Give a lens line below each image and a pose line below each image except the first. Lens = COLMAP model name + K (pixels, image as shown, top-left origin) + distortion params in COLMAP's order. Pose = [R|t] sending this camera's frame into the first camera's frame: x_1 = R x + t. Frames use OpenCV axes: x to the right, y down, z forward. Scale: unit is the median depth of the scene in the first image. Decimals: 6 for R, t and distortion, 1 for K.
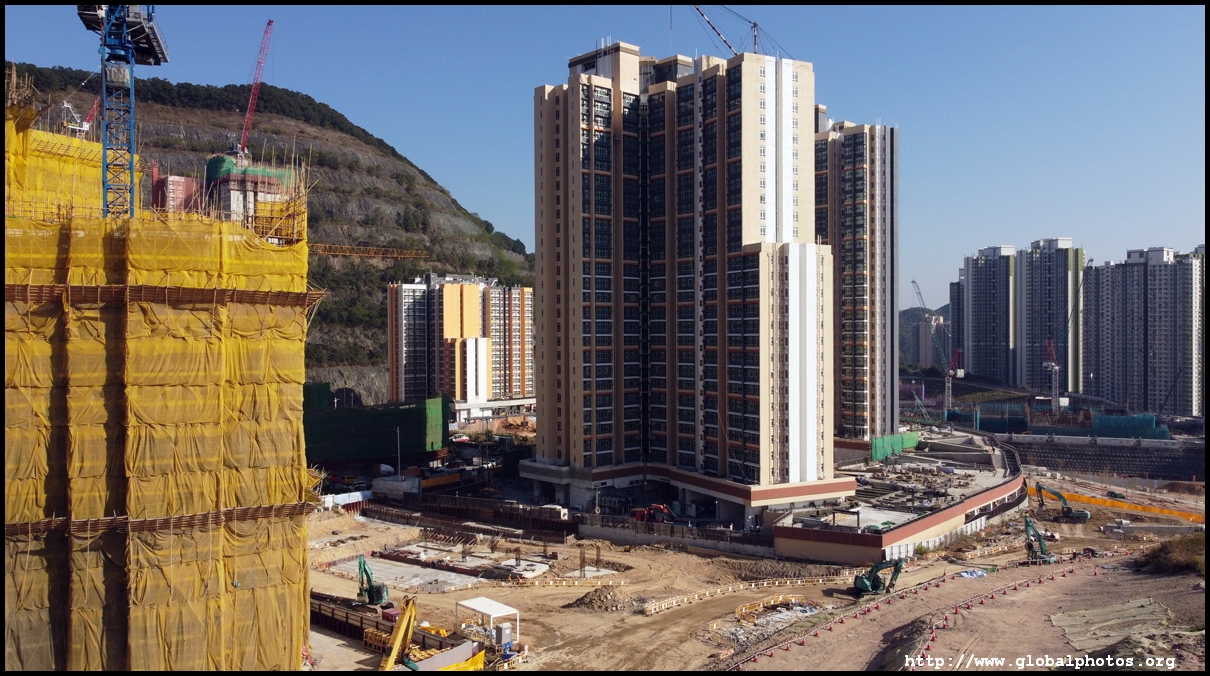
lens RADIAL K [[917.7, 0, 602.1], [0, 917.7, 340.8], [0, 0, 1]] dist [0.004321, -0.011115]
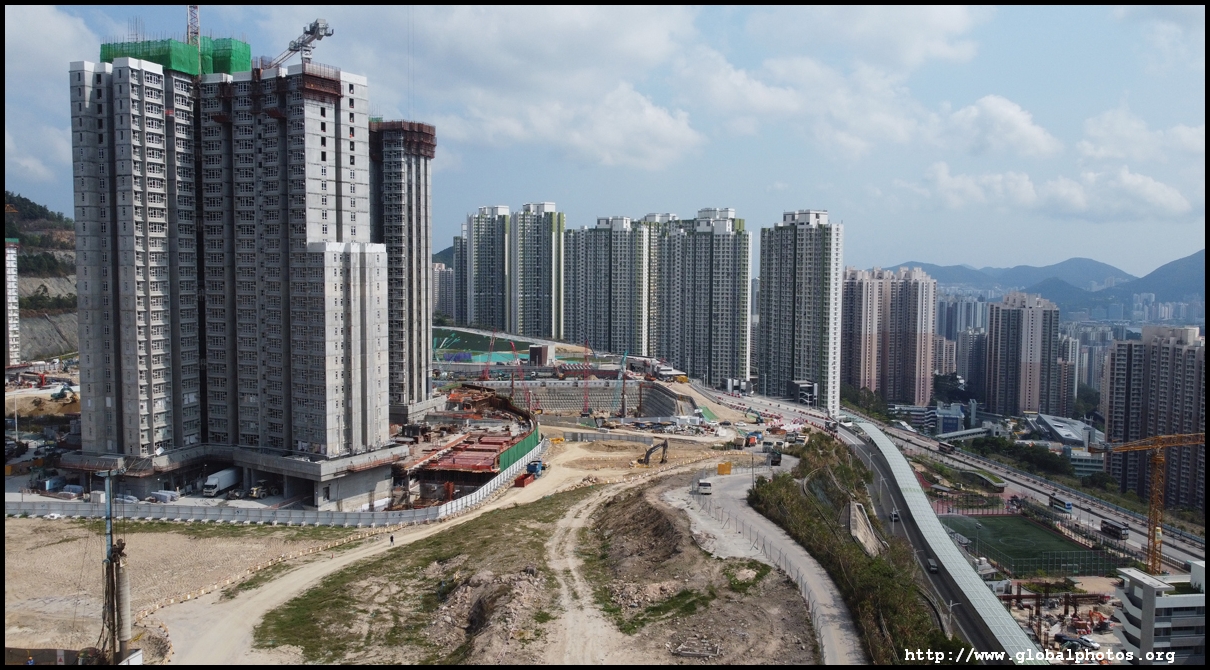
lens RADIAL K [[917.5, 0, 601.7], [0, 917.5, 332.6], [0, 0, 1]] dist [0.009093, -0.008208]
pose [[0.861985, -0.024965, 0.506319, -0.095179], [-0.005190, 0.998300, 0.058060, -0.060347], [-0.506907, -0.052674, 0.860390, -0.114317]]
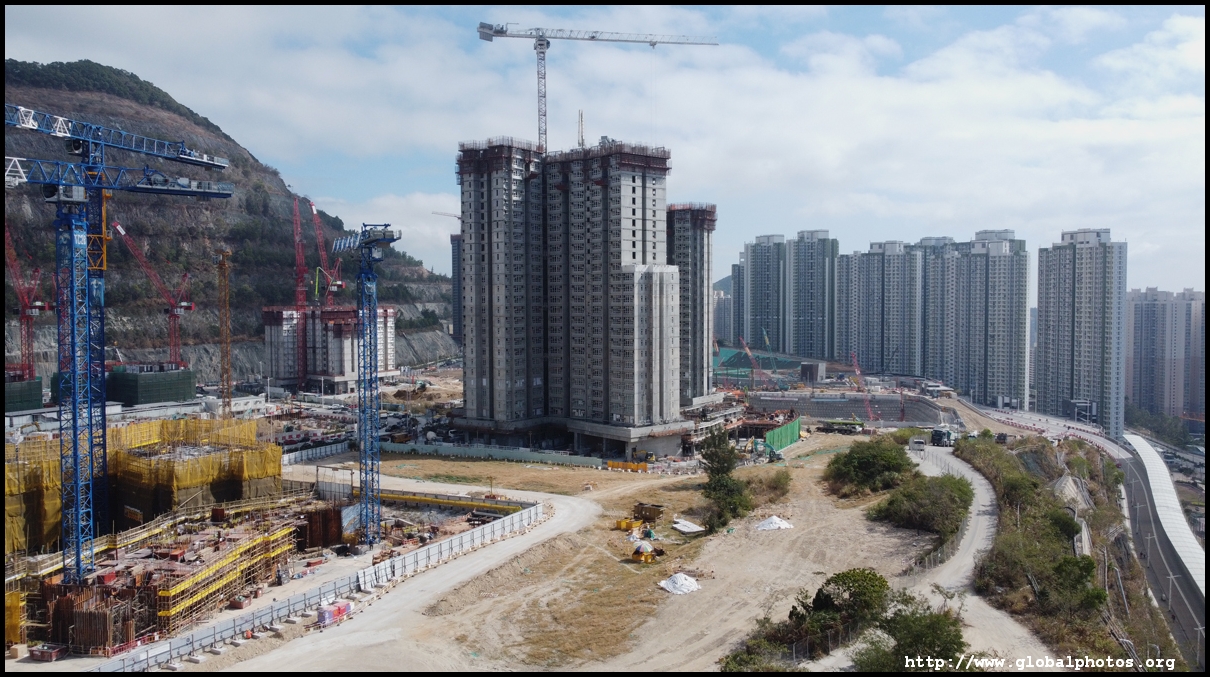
lens RADIAL K [[917.7, 0, 600.5], [0, 917.7, 336.5], [0, 0, 1]] dist [0.004321, -0.011115]
pose [[0.973866, -0.008979, 0.226946, -0.204216], [0.002079, 0.999529, 0.030622, -0.034731], [-0.227114, -0.029350, 0.973426, -0.405145]]
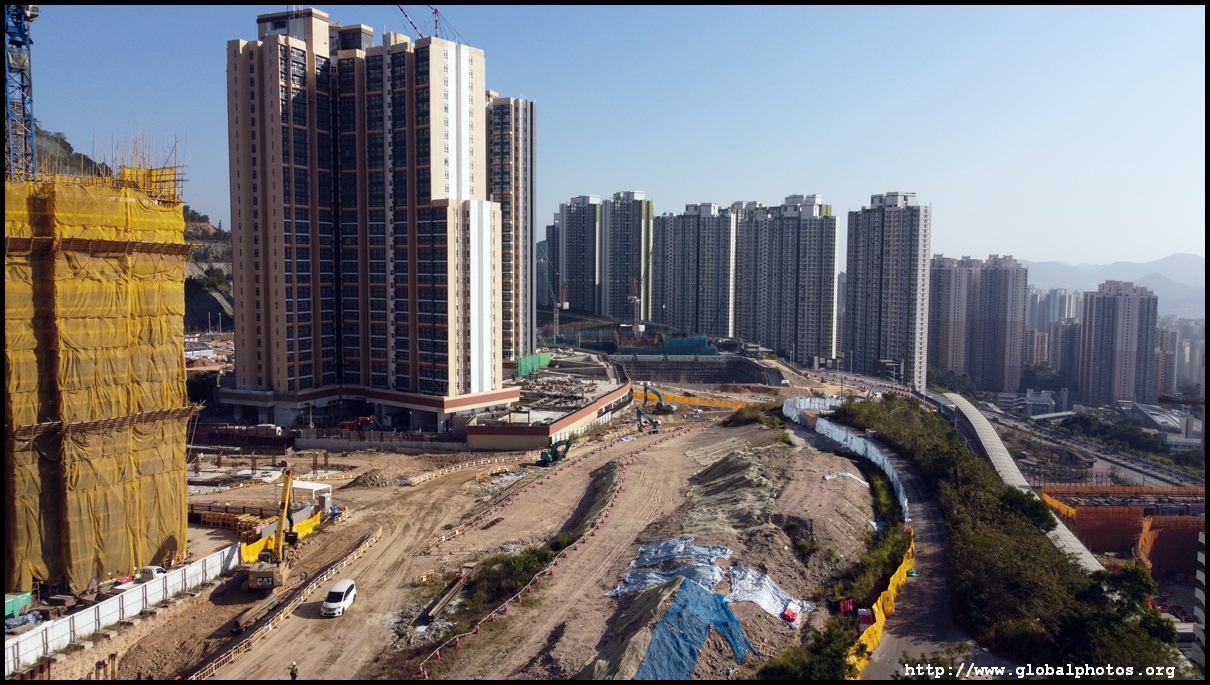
lens RADIAL K [[901.0, 0, 599.0], [0, 901.0, 341.3], [0, 0, 1]] dist [0.003354, -0.007405]
pose [[0.906532, -0.024495, 0.421426, -0.143946], [-0.006346, 0.997411, 0.071625, -0.004846], [-0.422089, -0.067605, 0.904030, -0.166902]]
